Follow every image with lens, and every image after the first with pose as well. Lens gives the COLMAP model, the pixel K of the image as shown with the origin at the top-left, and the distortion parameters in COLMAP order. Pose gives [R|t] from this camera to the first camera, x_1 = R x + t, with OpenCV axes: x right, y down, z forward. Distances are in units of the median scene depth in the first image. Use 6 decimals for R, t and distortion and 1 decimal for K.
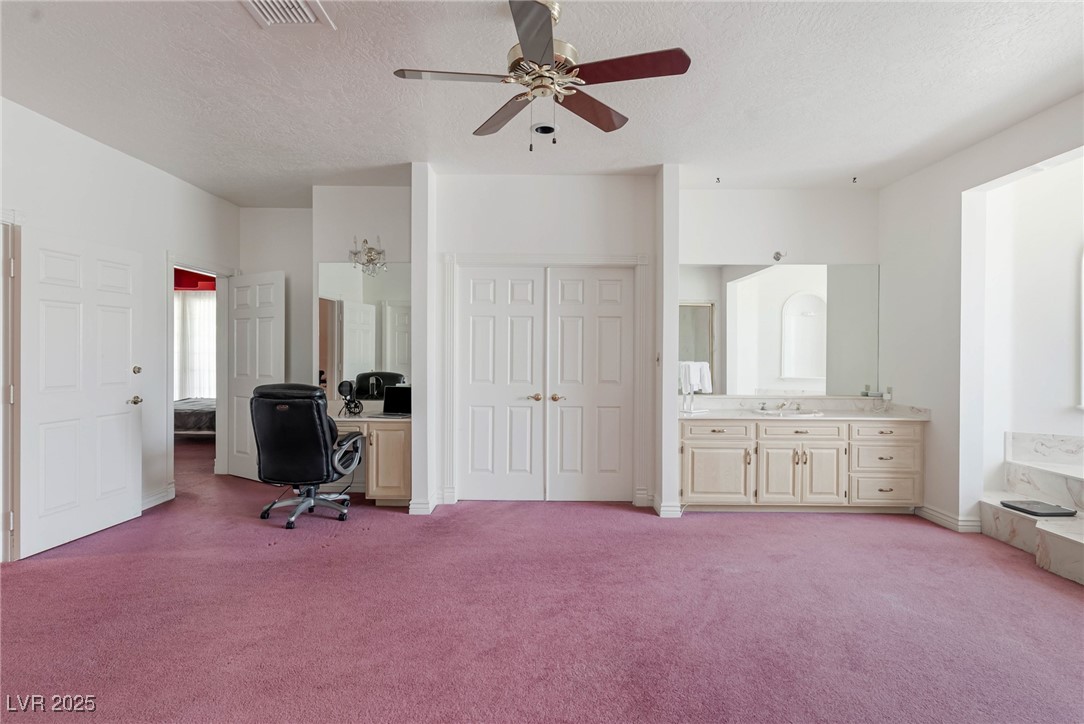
lens RADIAL K [[553.1, 0, 543.0], [0, 553.1, 352.5], [0, 0, 1]] dist [0.000084, 0.000315]
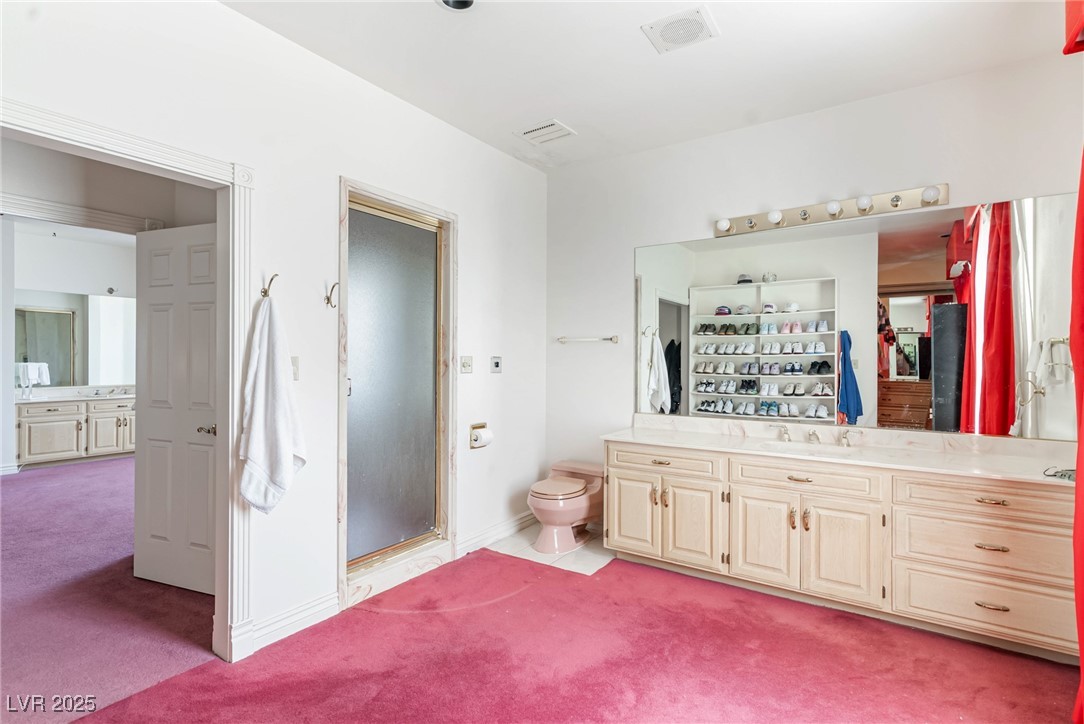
lens RADIAL K [[531.8, 0, 544.9], [0, 531.8, 361.2], [0, 0, 1]] dist [0.002189, 0.001445]
pose [[0.547542, -0.006653, 0.836752, -0.148526], [0.002508, 0.999977, 0.006310, 0.008008], [-0.836775, -0.001357, 0.547546, -0.851237]]
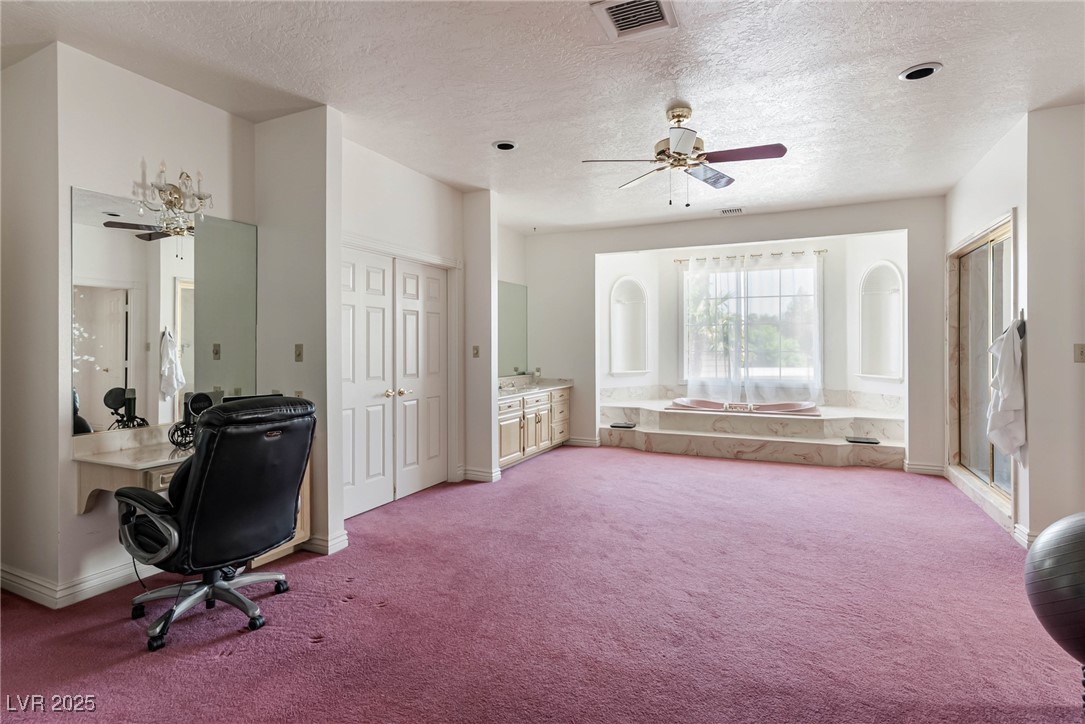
lens RADIAL K [[532.3, 0, 539.8], [0, 532.3, 346.8], [0, 0, 1]] dist [0.002189, 0.001445]
pose [[0.426642, -0.007097, 0.904393, -0.785683], [0.005349, 0.999972, 0.005324, -0.003755], [-0.904405, 0.002566, 0.426668, 0.405086]]
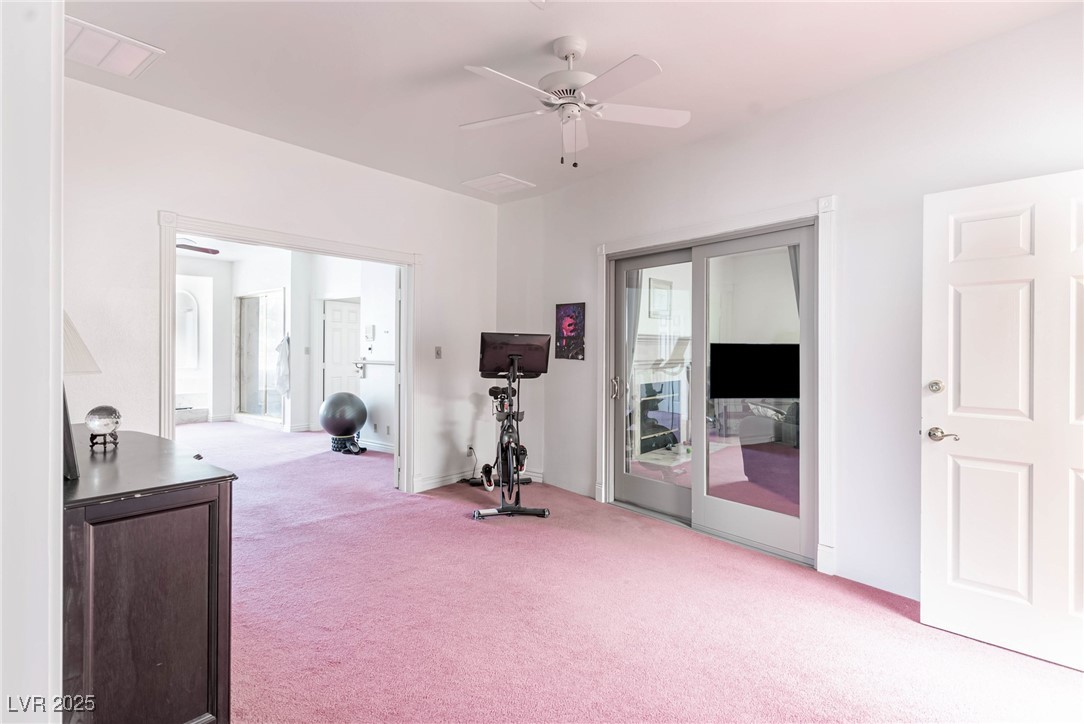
lens RADIAL K [[553.1, 0, 542.8], [0, 553.1, 357.1], [0, 0, 1]] dist [0.000084, 0.000315]
pose [[-0.784518, -0.021064, 0.619749, -1.642730], [-0.013683, 0.999768, 0.016659, -0.008150], [-0.619955, 0.004590, -0.784624, 1.047447]]
